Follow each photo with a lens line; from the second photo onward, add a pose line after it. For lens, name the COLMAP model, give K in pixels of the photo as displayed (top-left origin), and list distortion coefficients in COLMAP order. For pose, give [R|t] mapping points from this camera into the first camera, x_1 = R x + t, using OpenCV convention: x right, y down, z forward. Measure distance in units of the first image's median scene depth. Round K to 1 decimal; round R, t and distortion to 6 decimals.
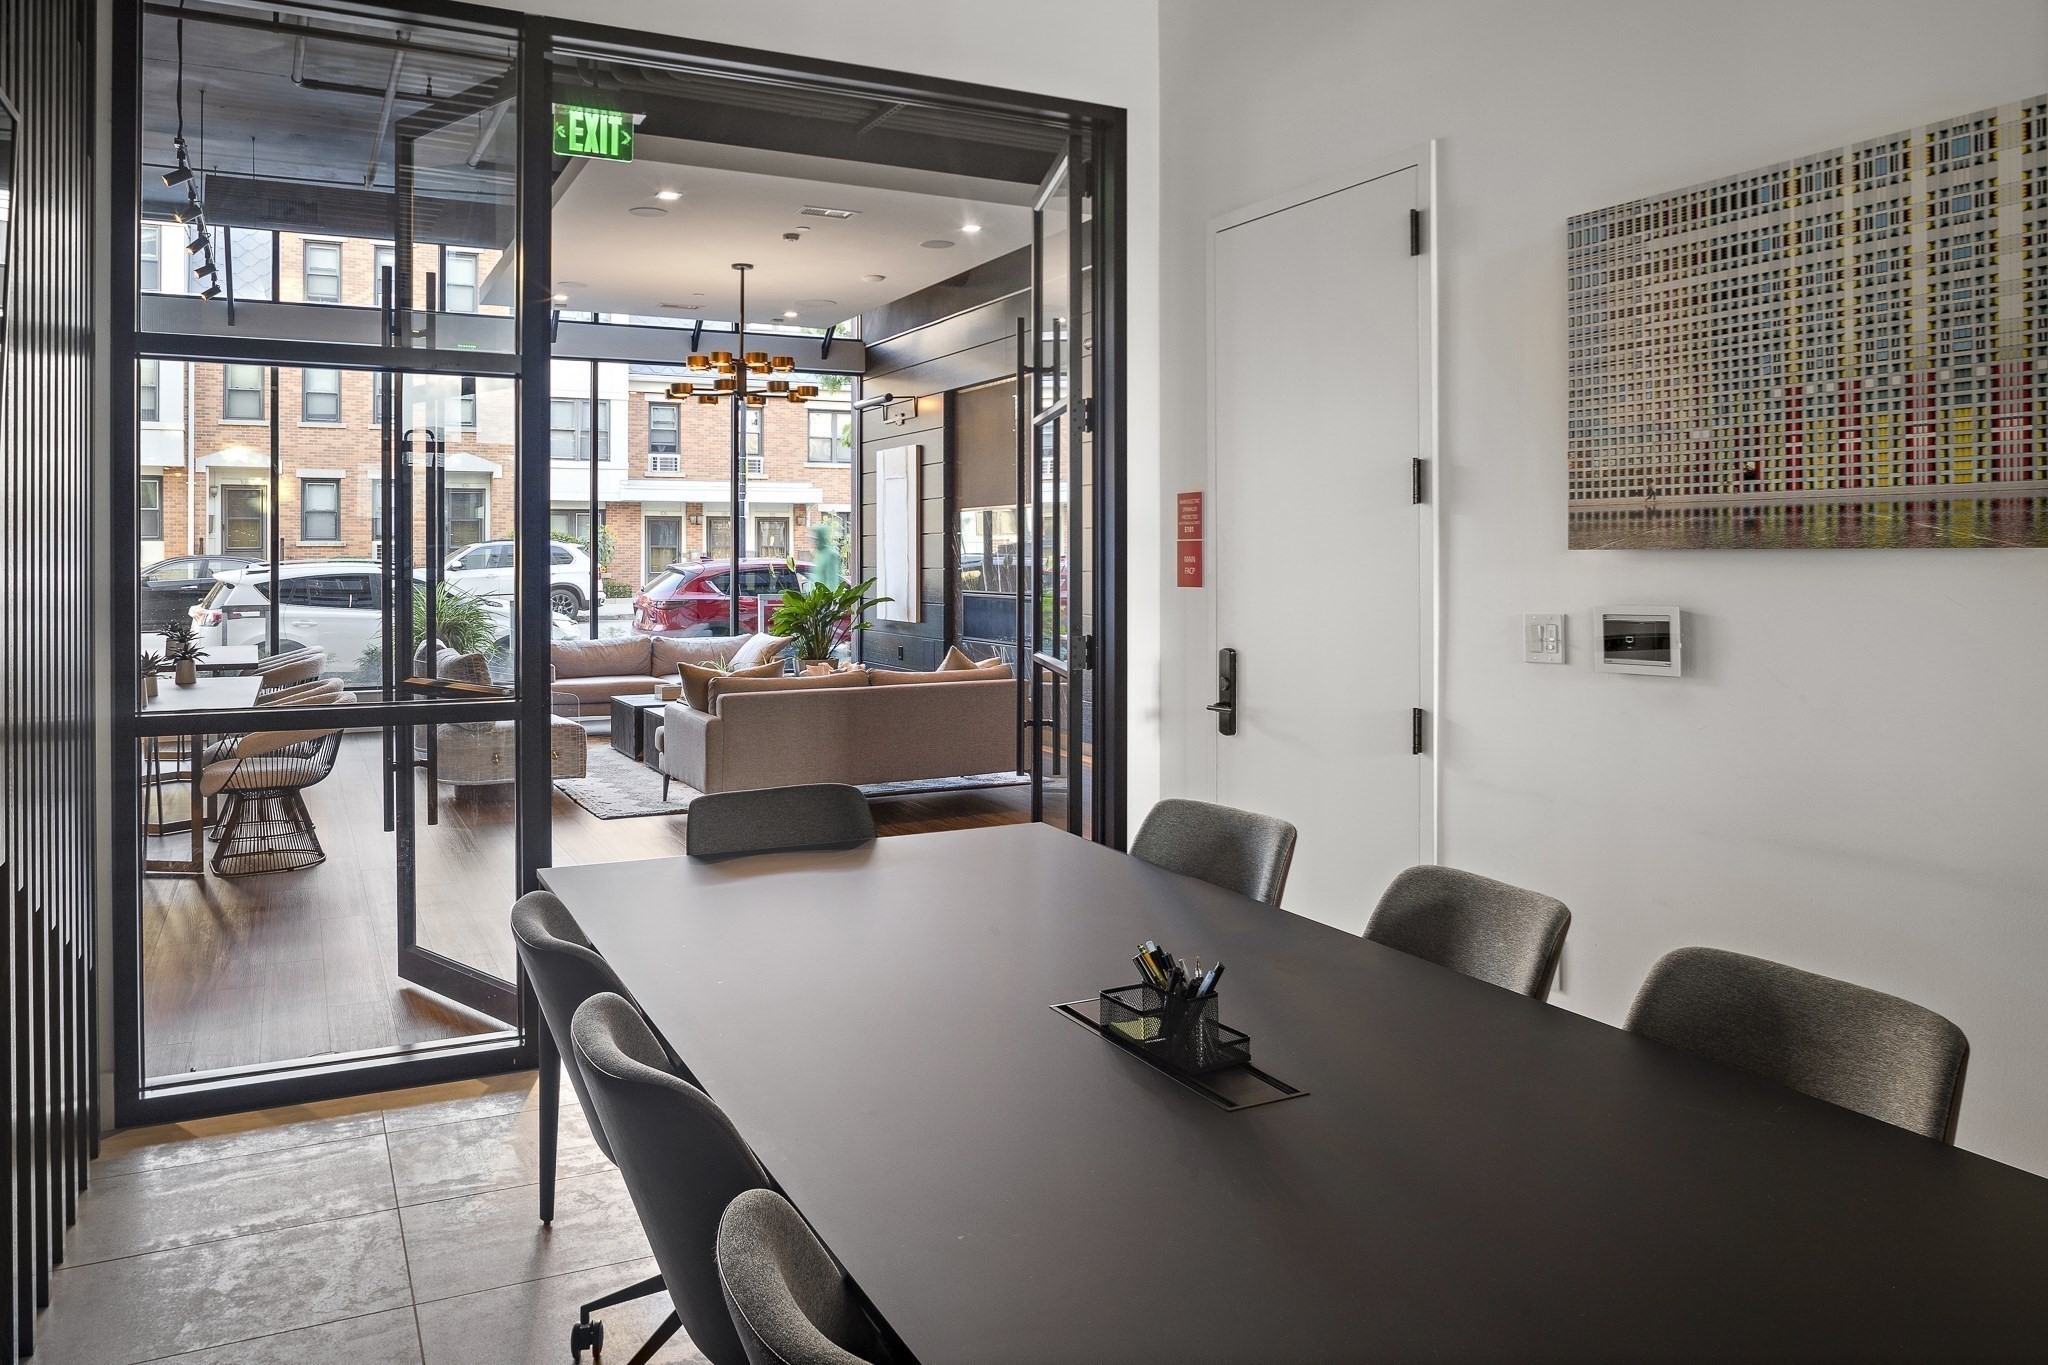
lens RADIAL K [[1442.7, 0, 1026.9], [0, 1442.7, 679.8], [0, 0, 1]] dist [-0.011018, -0.003131]
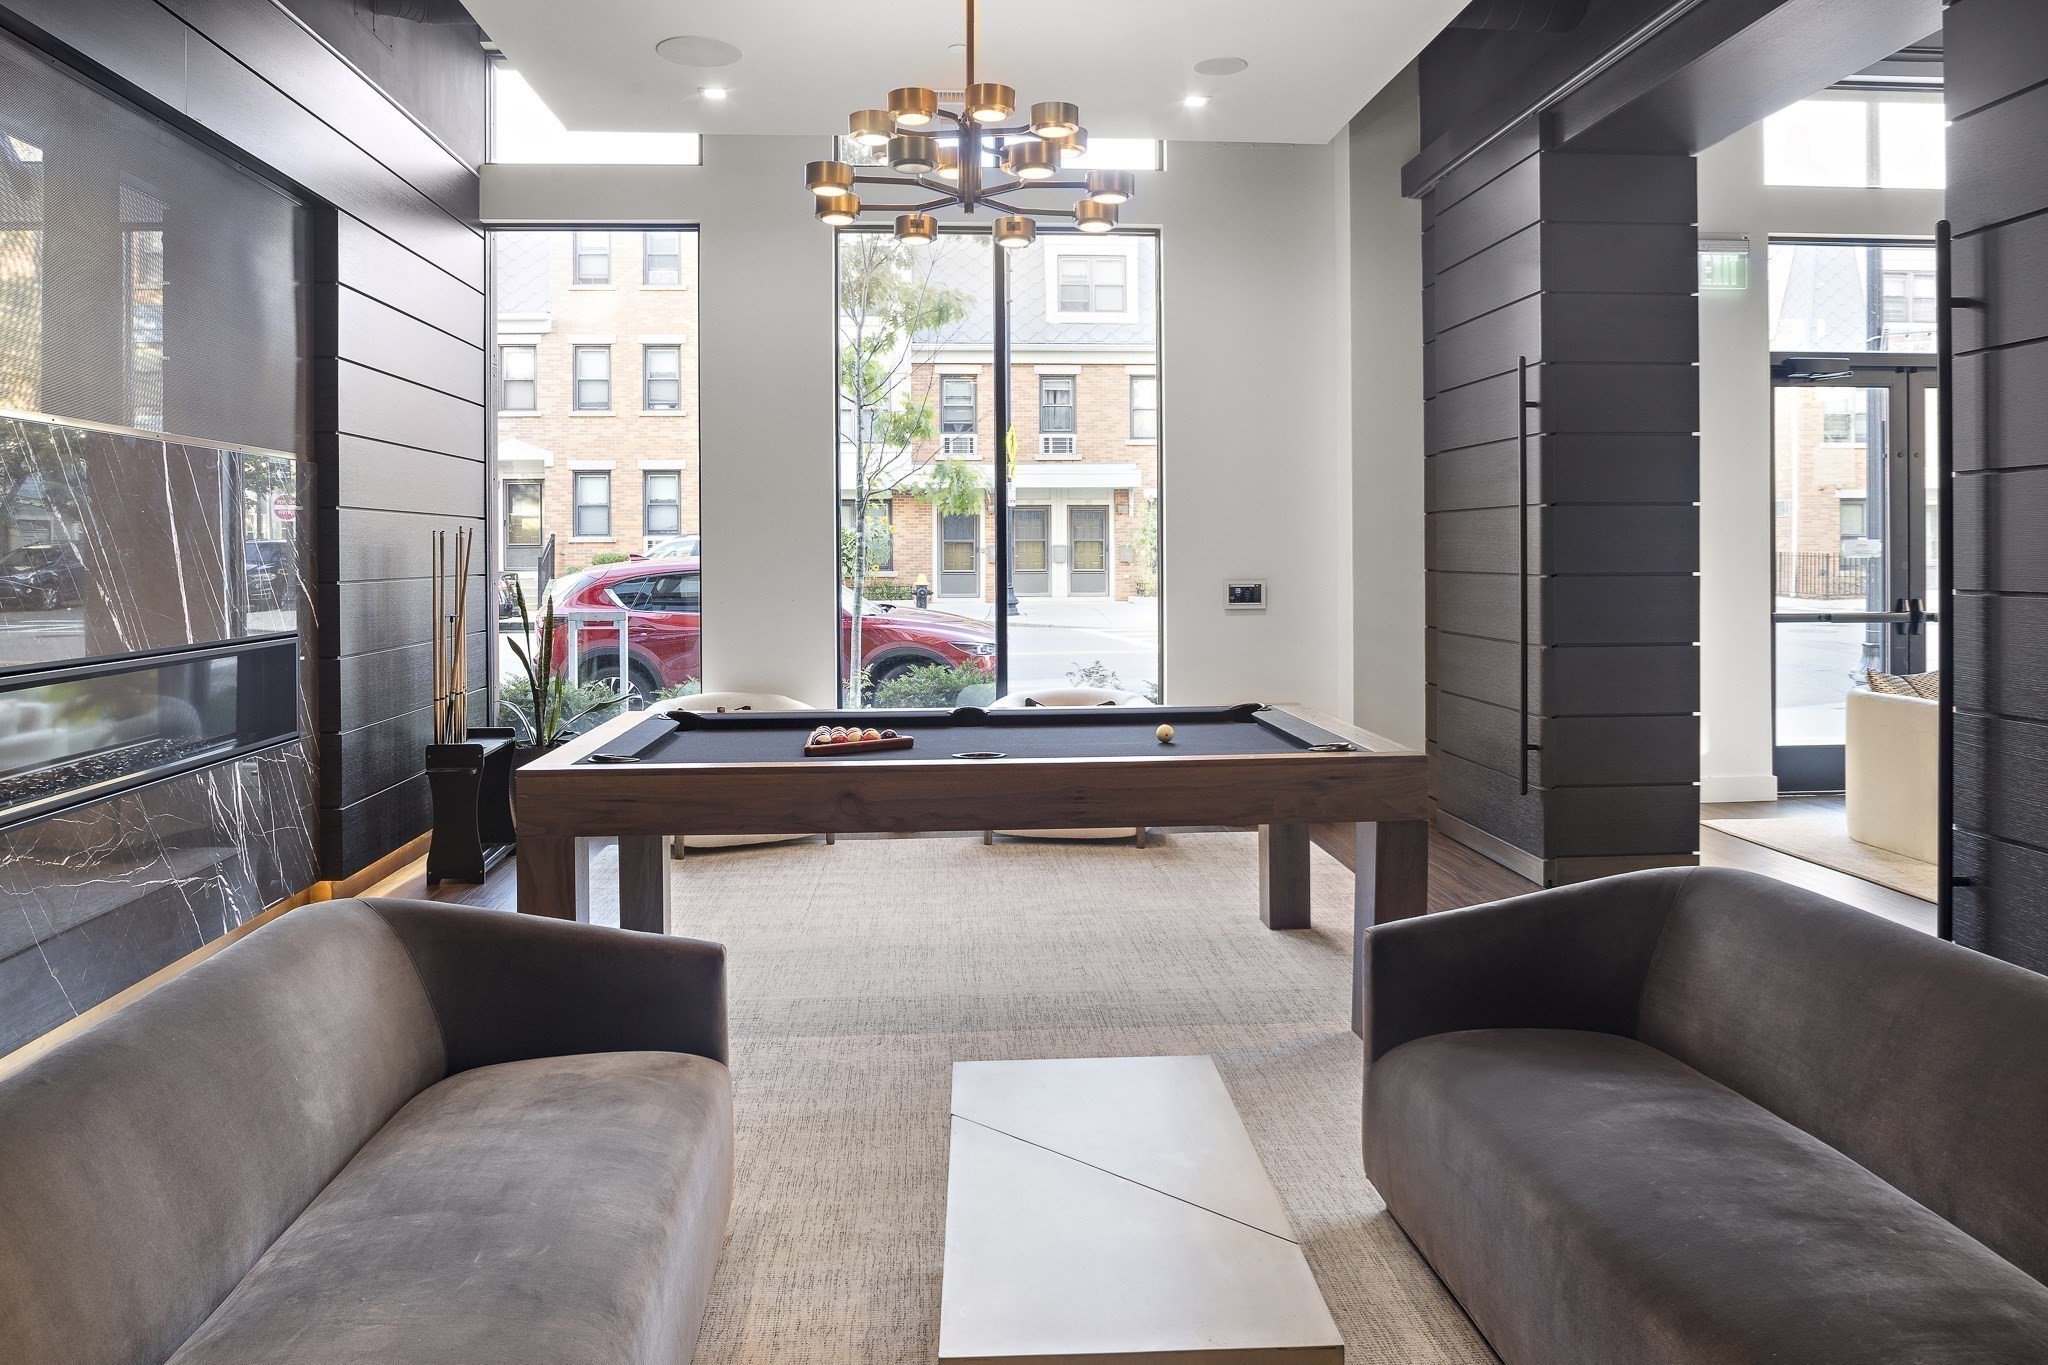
lens RADIAL K [[1442.7, 0, 1025.1], [0, 1442.7, 687.1], [0, 0, 1]] dist [-0.011018, -0.003131]
pose [[0.920835, 0.033549, -0.388508, 0.143019], [-0.029554, 0.999431, 0.016257, -0.021423], [0.388832, -0.003488, 0.921302, 0.236799]]
